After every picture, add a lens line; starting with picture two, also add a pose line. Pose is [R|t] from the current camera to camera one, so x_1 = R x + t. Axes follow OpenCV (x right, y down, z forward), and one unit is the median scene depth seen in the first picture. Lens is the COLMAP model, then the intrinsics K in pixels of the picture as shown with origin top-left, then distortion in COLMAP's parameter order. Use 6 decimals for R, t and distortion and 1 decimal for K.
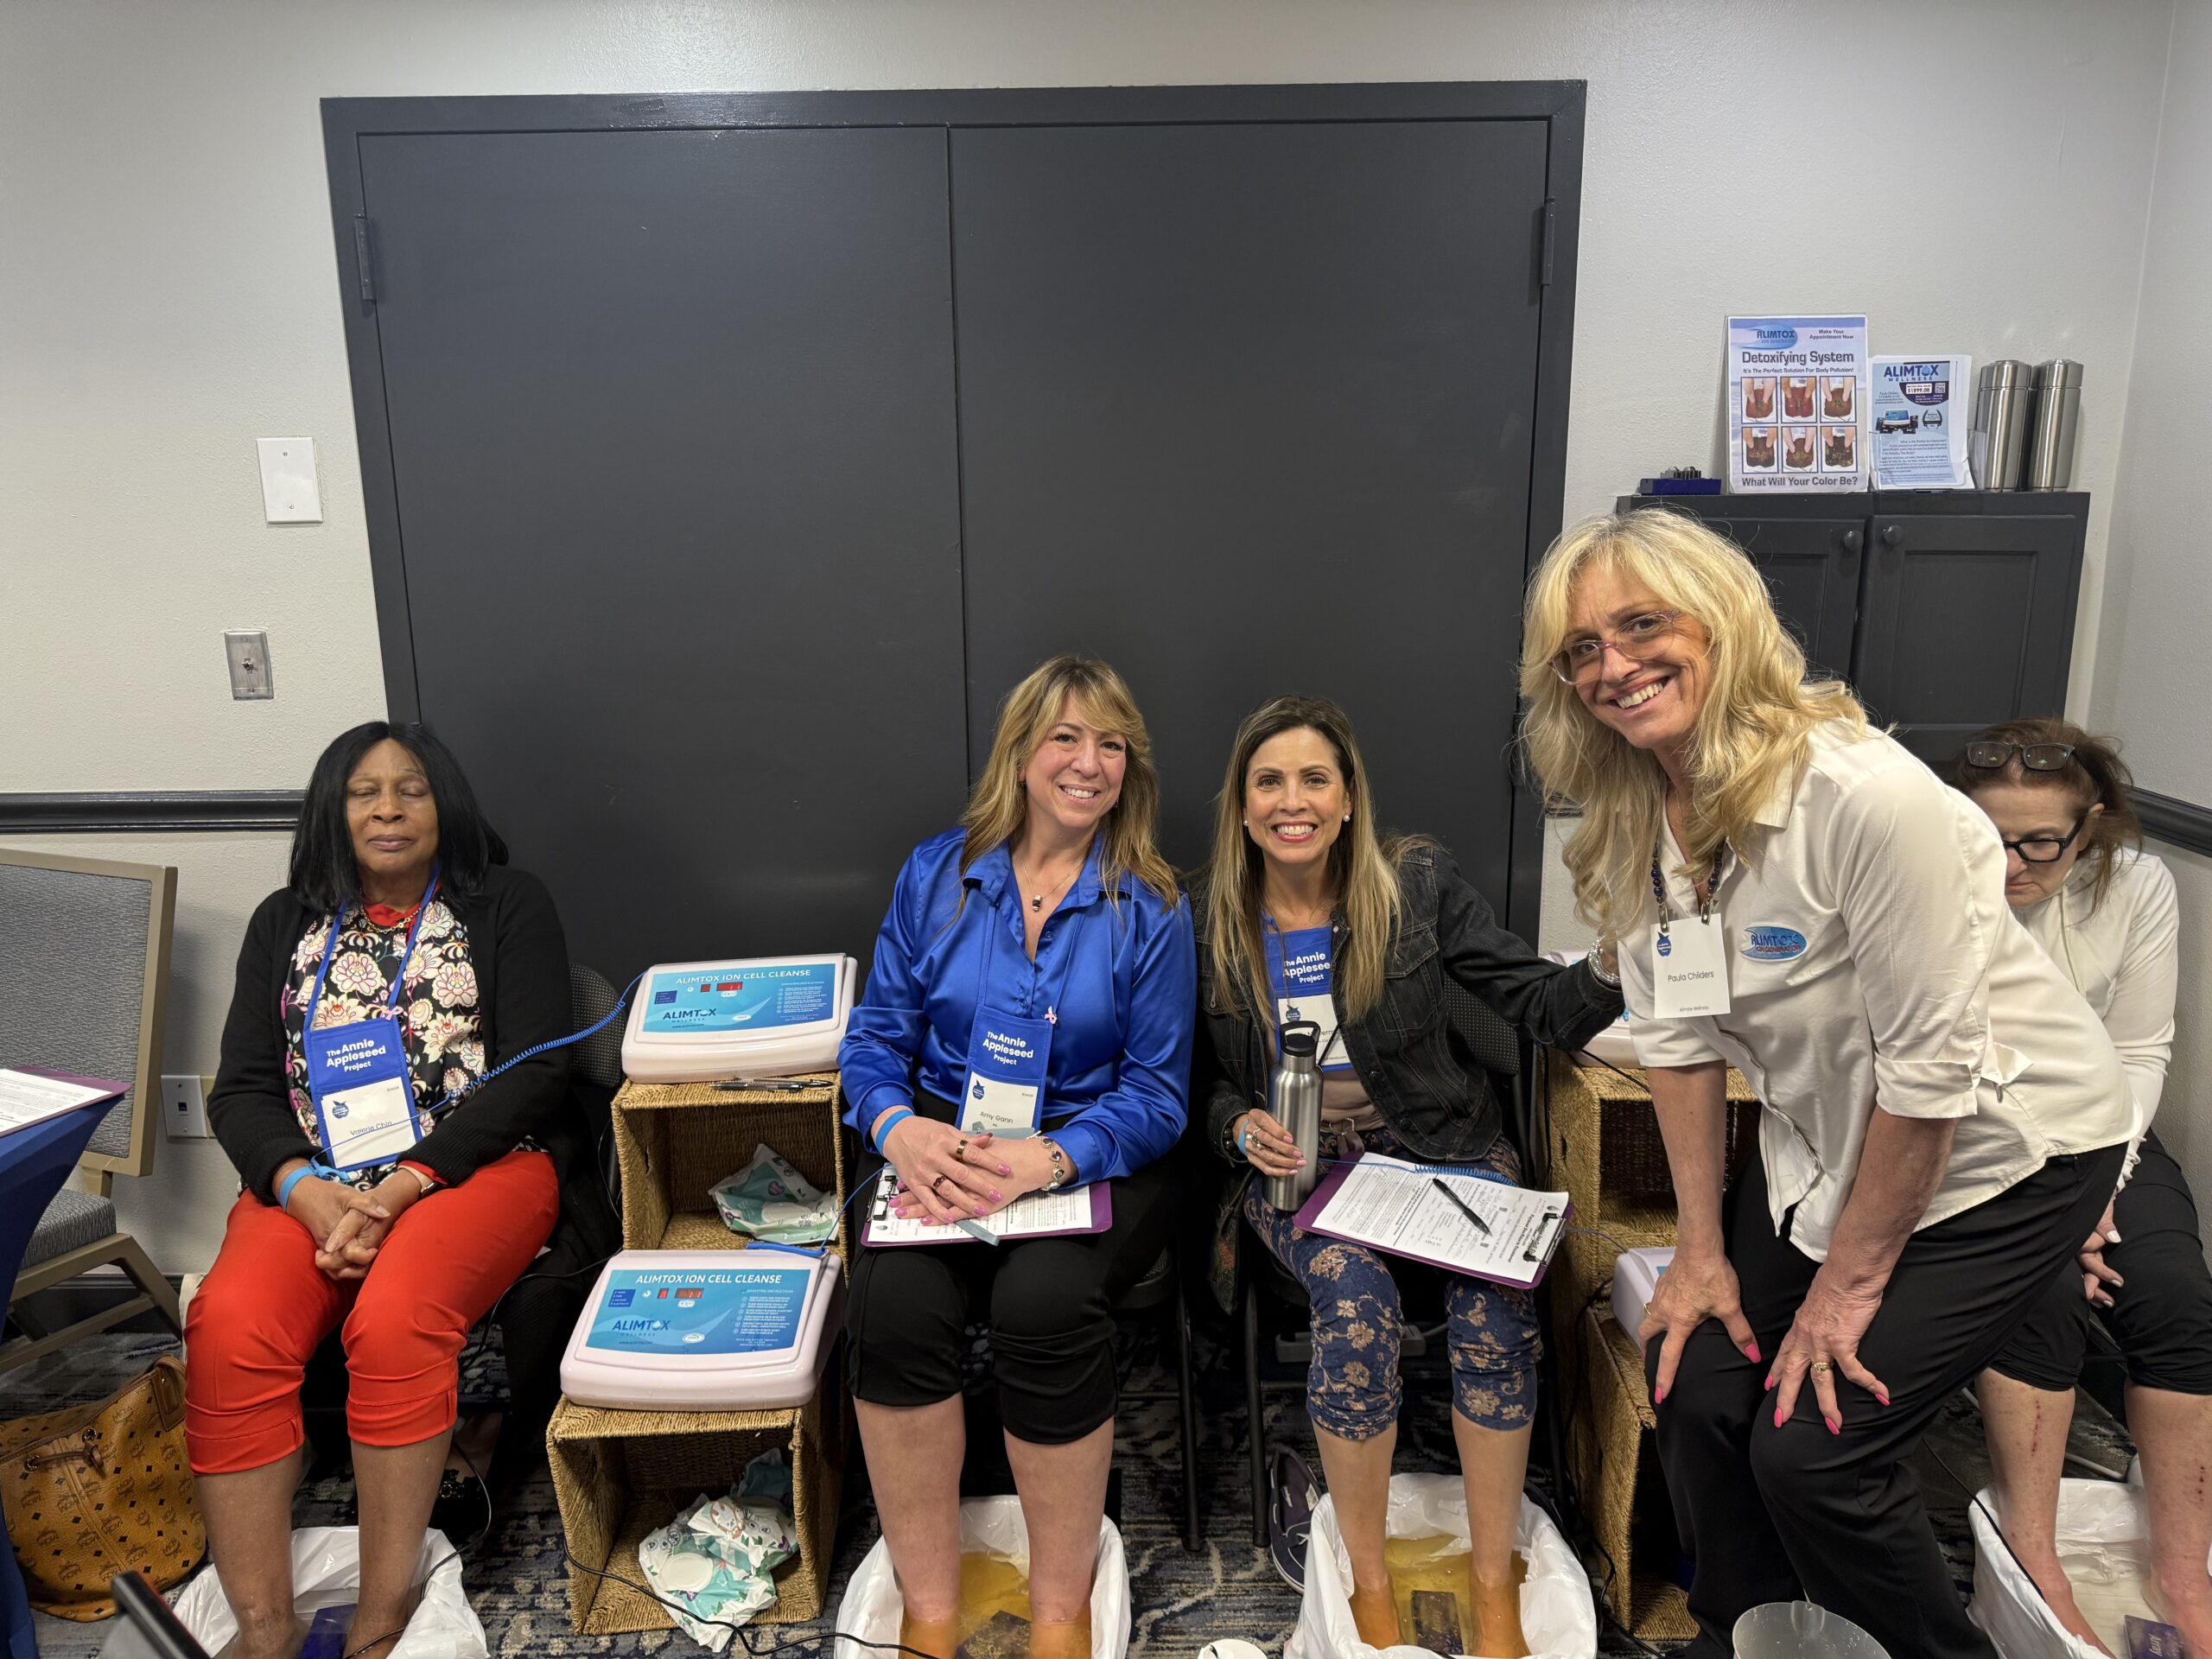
lens RADIAL K [[1517.2, 0, 1106.0], [0, 1517.2, 829.5], [0, 0, 1]] dist [-0.029422, 0.001026]
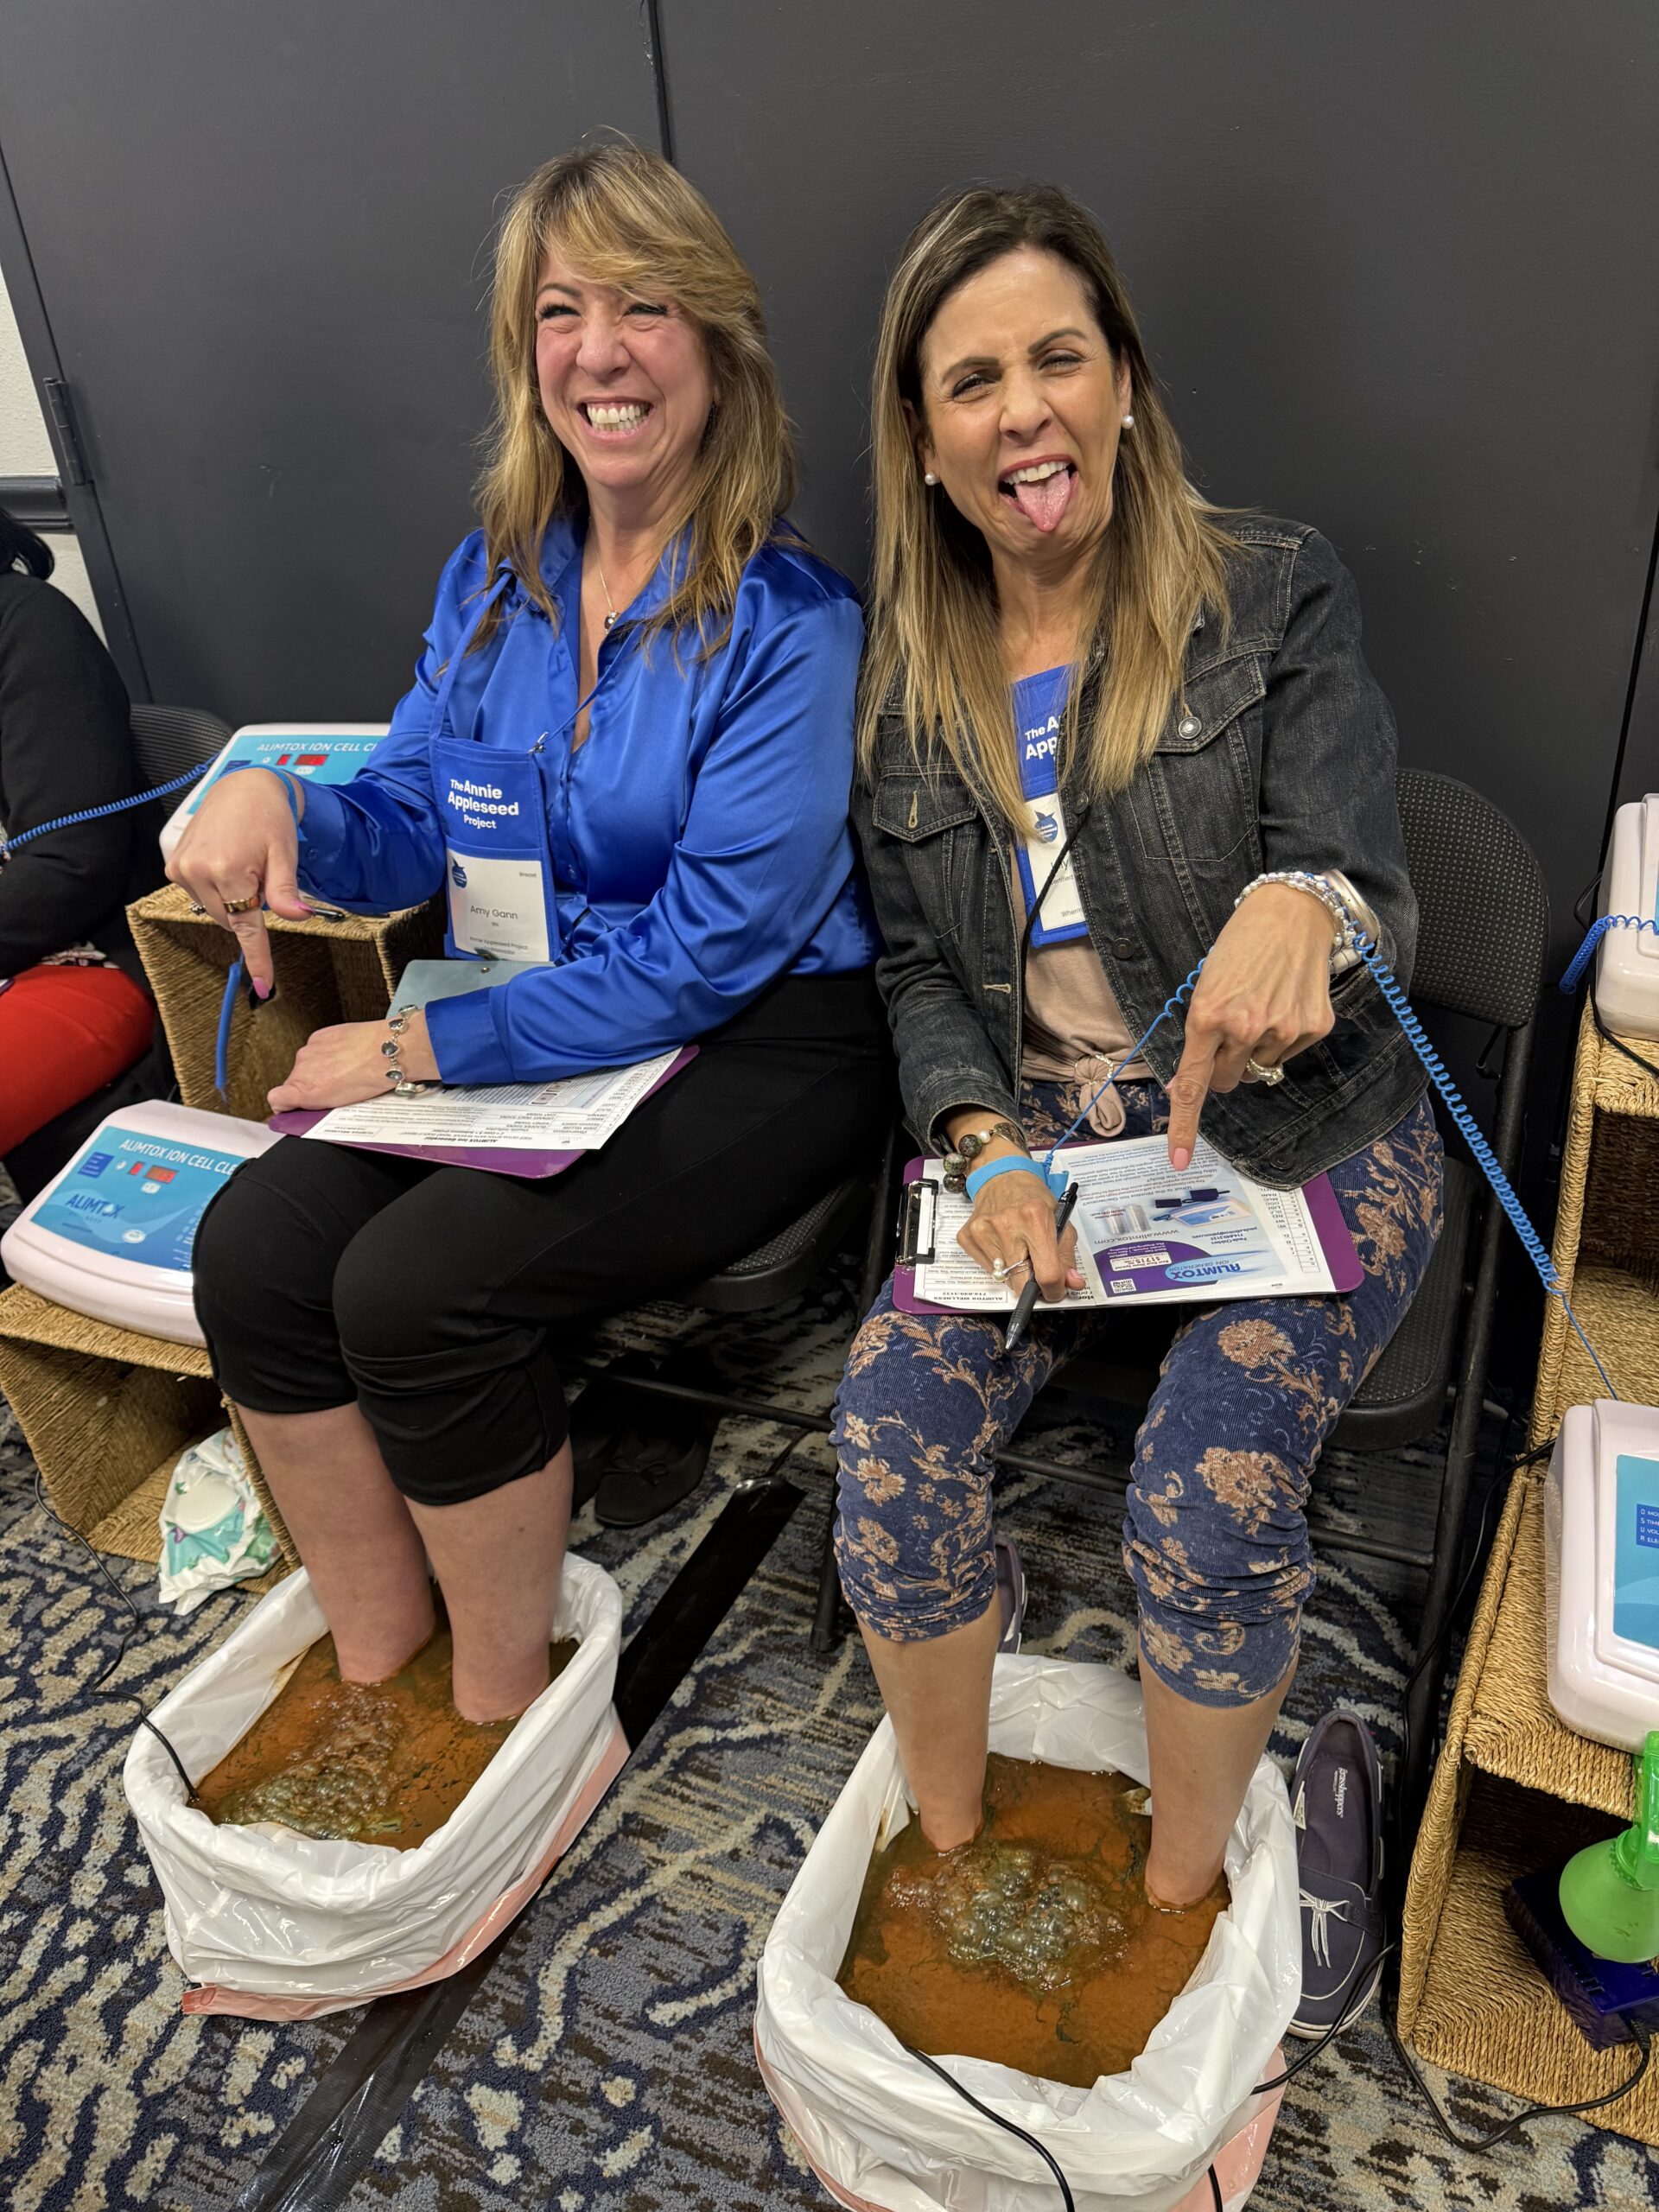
lens RADIAL K [[1517.2, 0, 829.5], [0, 1517.2, 1106.0], [0, 0, 1]] dist [-0.029422, 0.001026]
pose [[0.900420, 0.142254, -0.411105, 0.318252], [-0.002315, 0.946576, 0.322472, 0.038072], [0.435015, -0.289409, 0.852646, 0.527155]]
